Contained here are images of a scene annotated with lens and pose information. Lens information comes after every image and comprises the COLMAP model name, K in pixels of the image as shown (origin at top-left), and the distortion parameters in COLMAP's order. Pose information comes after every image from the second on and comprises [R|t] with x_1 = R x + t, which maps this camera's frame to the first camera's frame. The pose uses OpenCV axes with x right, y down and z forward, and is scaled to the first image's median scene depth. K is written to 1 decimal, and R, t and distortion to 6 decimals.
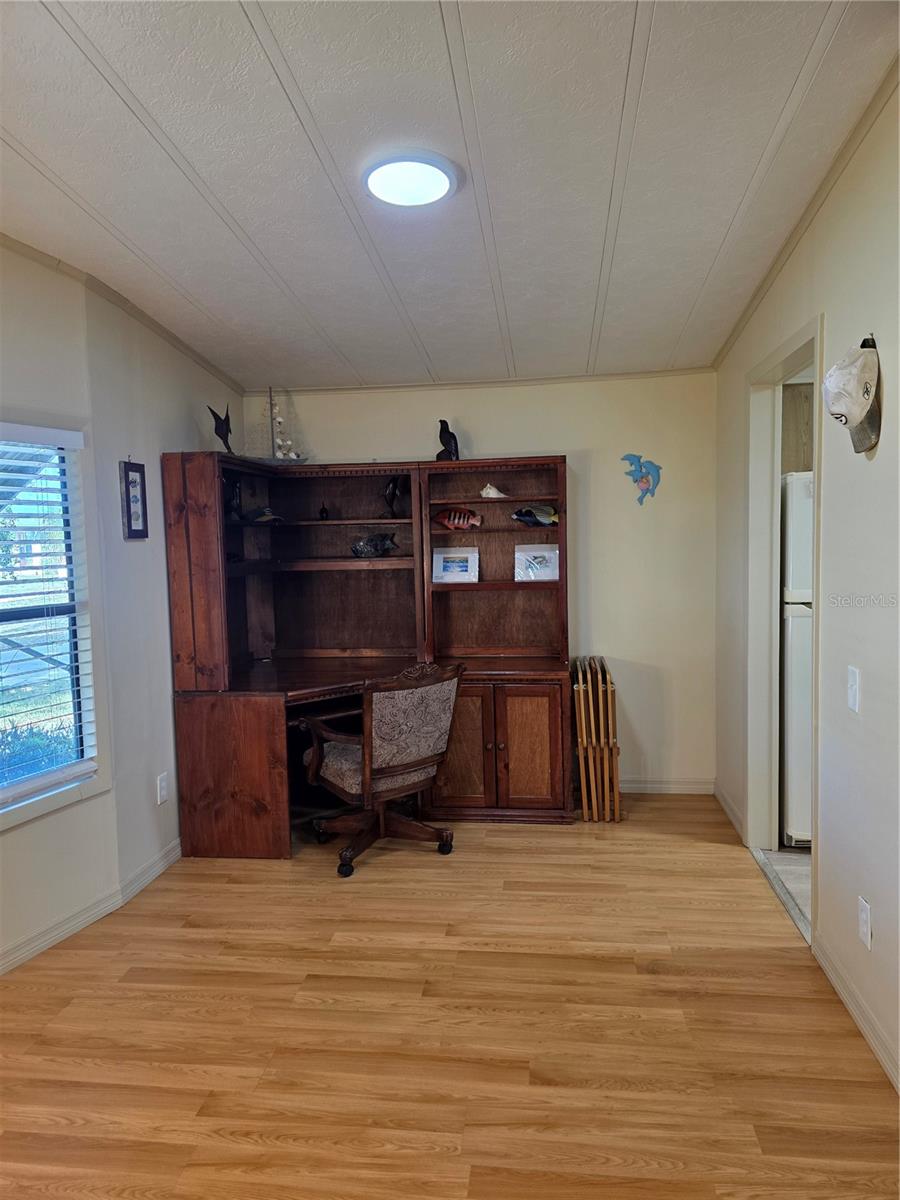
lens RADIAL K [[804.9, 0, 451.1], [0, 804.9, 597.1], [0, 0, 1]] dist [0.062593, -0.058892]
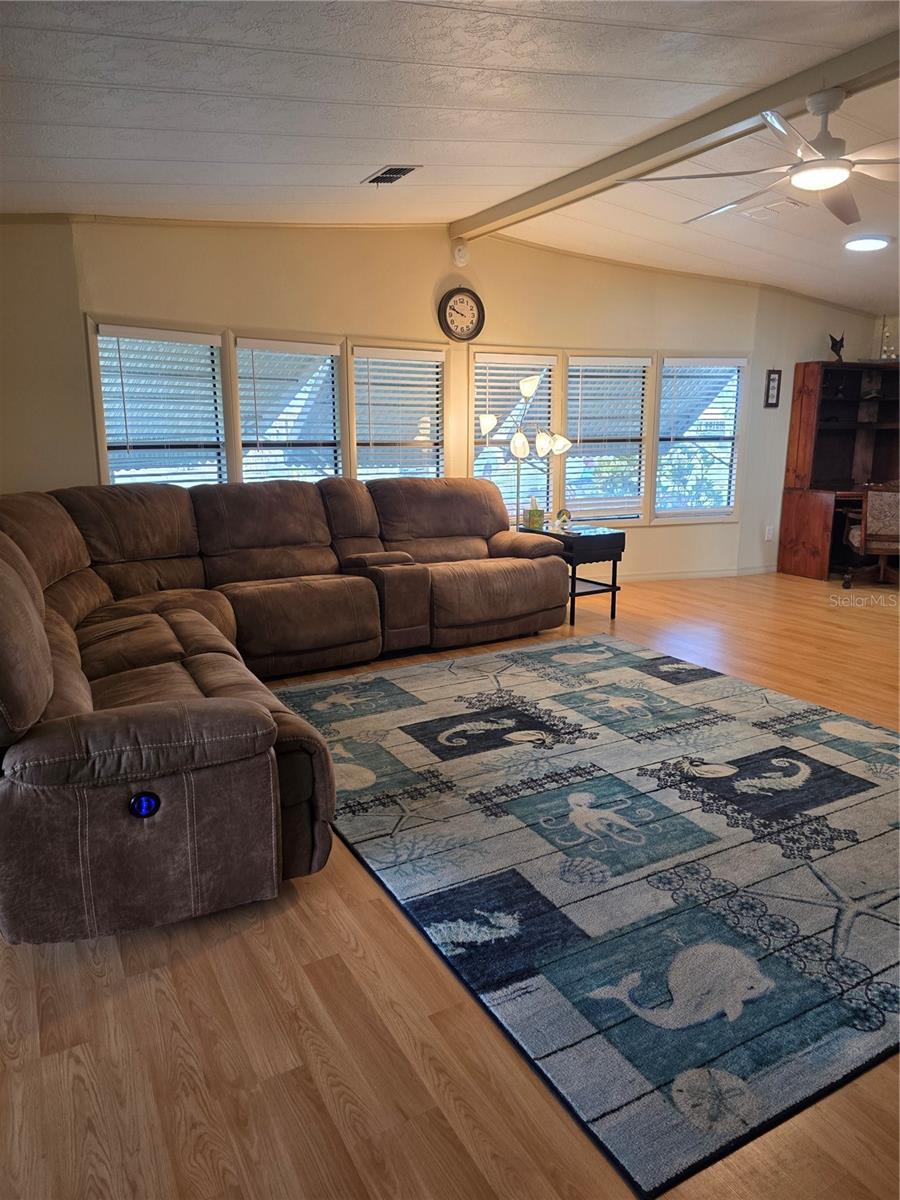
lens RADIAL K [[804.9, 0, 448.8], [0, 804.9, 601.4], [0, 0, 1]] dist [0.062593, -0.058892]
pose [[0.585937, 0.198462, -0.785679, 0.801397], [-0.078626, 0.978895, 0.188632, 0.080131], [0.806533, -0.048751, 0.589175, -0.852653]]
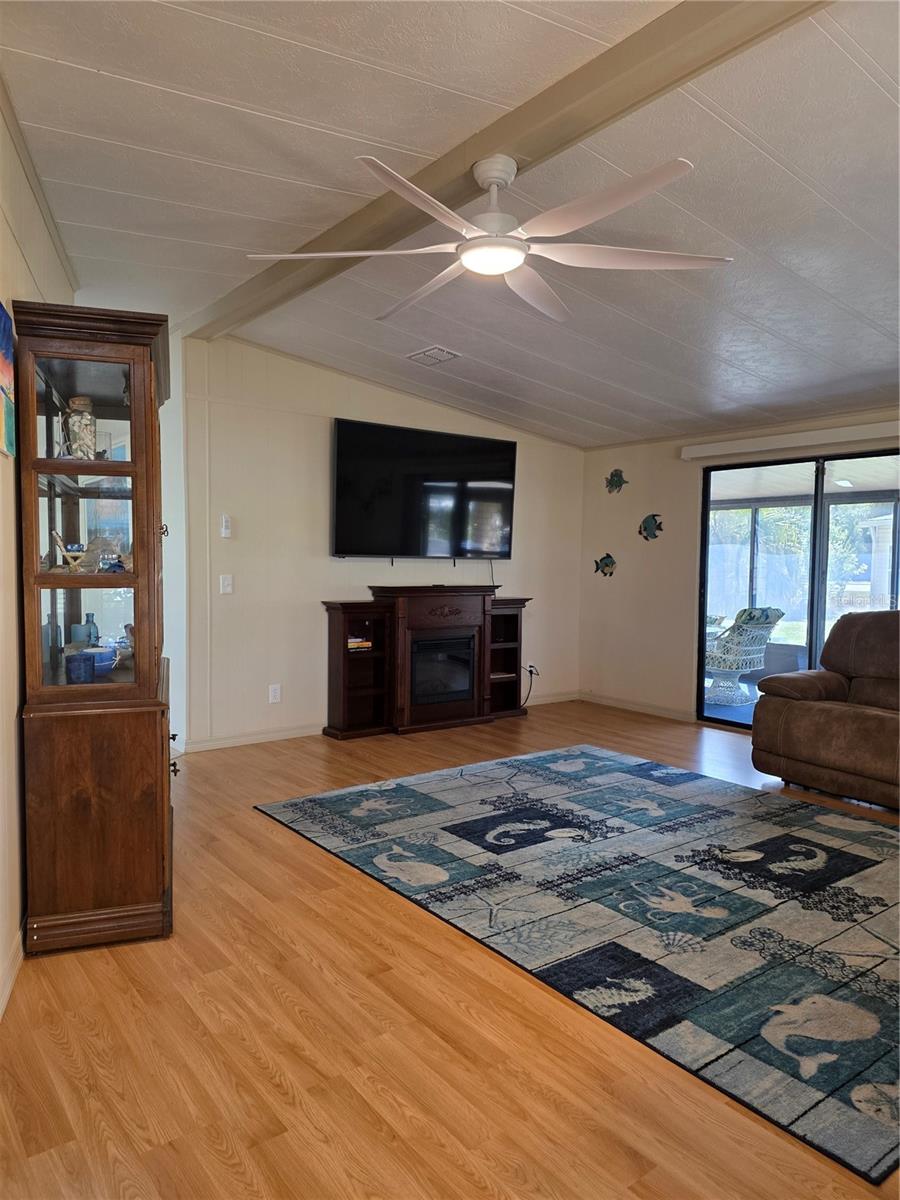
lens RADIAL K [[804.9, 0, 444.8], [0, 804.9, 605.0], [0, 0, 1]] dist [0.062593, -0.058892]
pose [[-0.697267, -0.025303, 0.716364, -0.296441], [0.061425, 0.993592, 0.094883, 0.000840], [-0.714175, 0.110162, -0.691245, 0.657196]]
